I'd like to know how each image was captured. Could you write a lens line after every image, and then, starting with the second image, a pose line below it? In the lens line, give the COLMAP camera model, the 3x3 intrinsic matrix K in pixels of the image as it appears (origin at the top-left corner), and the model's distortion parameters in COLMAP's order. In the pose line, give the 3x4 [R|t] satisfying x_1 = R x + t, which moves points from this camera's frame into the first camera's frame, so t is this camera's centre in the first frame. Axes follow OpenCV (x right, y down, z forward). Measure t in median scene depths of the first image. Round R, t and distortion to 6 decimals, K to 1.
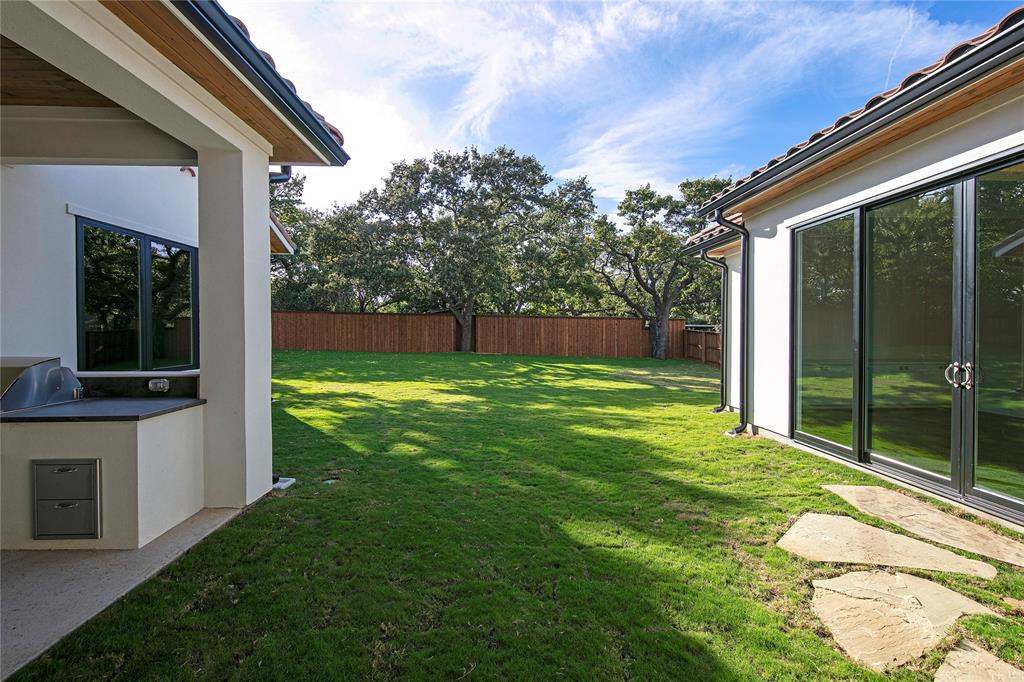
lens RADIAL K [[411.0, 0, 512.0], [0, 411.0, 341.0], [0, 0, 1]] dist [0.000470, 0.000031]
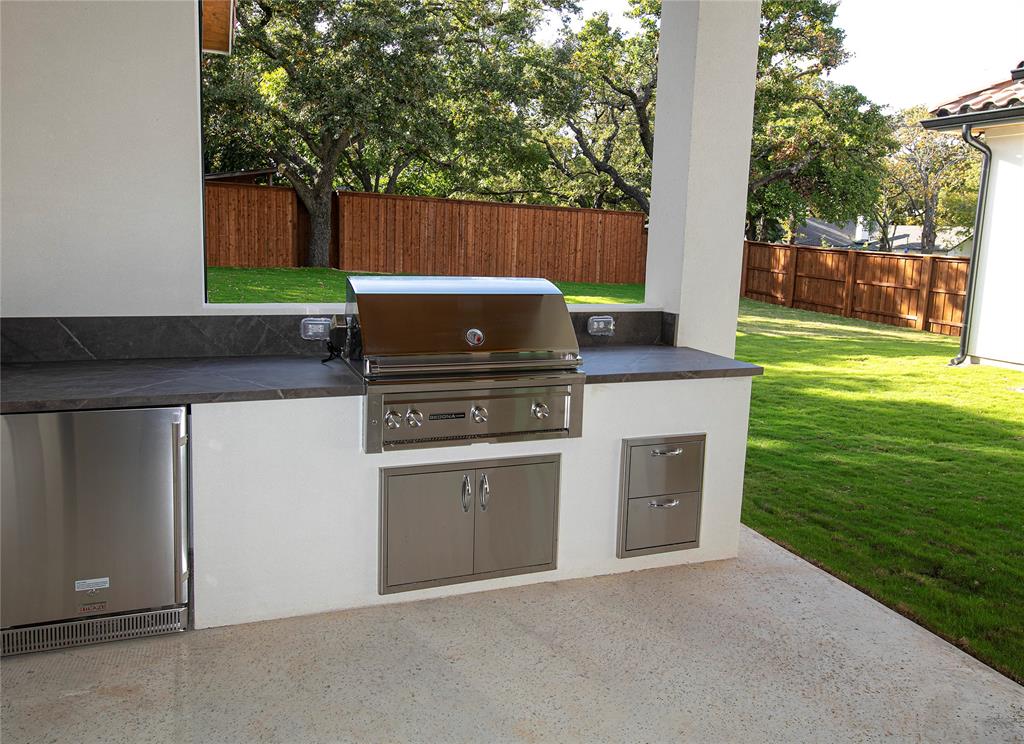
lens RADIAL K [[847.4, 0, 512.0], [0, 847.4, 372.0], [0, 0, 1]] dist [-0.006076, -0.001774]
pose [[0.931018, -0.026370, 0.364018, -0.678753], [-0.027089, 0.989643, 0.140974, 0.001712], [-0.363966, -0.141110, 0.920661, -0.050182]]
